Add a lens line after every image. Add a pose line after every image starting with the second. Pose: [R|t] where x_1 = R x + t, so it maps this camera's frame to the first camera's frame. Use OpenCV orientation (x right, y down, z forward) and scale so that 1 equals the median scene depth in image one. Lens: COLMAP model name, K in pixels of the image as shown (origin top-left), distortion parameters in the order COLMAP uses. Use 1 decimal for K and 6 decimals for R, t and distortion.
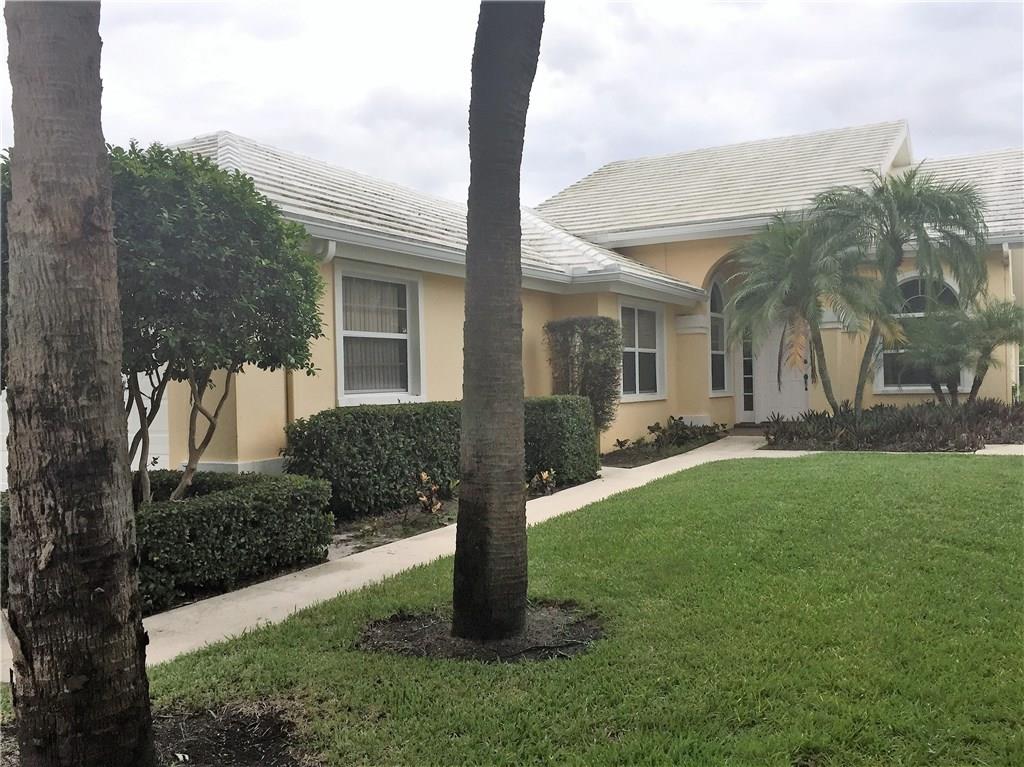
lens RADIAL K [[867.9, 0, 512.0], [0, 867.9, 383.5], [0, 0, 1]] dist [0.087985, -0.113436]
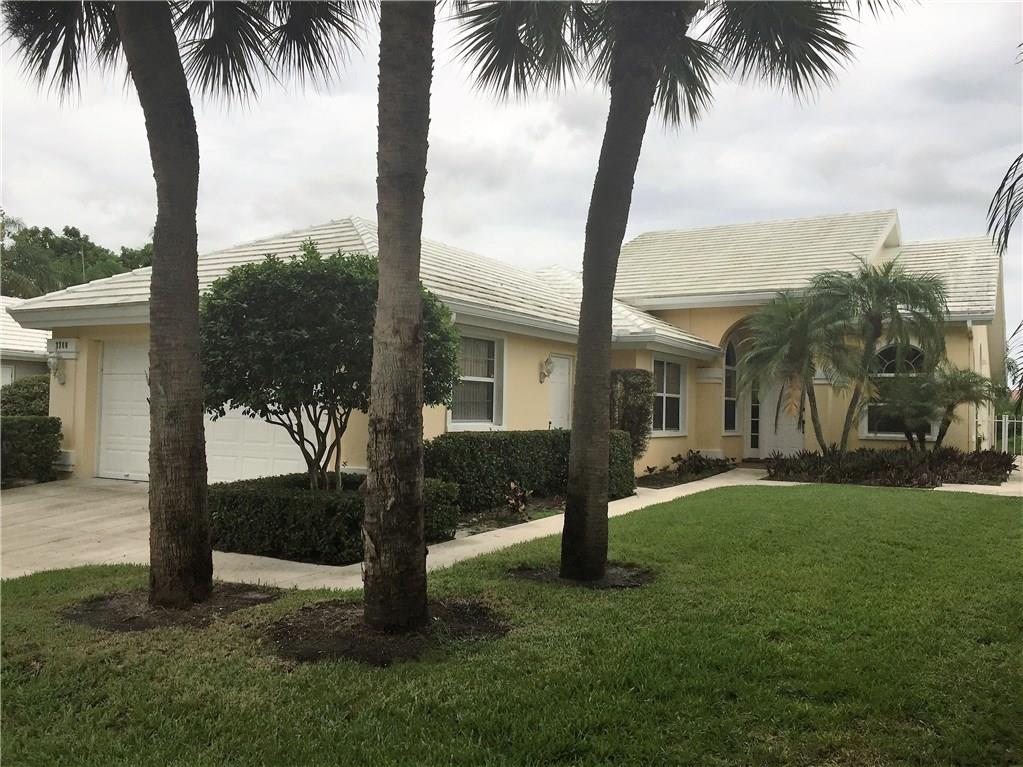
lens RADIAL K [[867.1, 0, 511.5], [0, 867.1, 383.5], [0, 0, 1]] dist [0.087985, -0.113436]
pose [[0.999065, 0.040972, -0.013819, -0.063760], [-0.041399, 0.998625, -0.032160, -0.006695], [0.012482, 0.032702, 0.999387, -0.263747]]
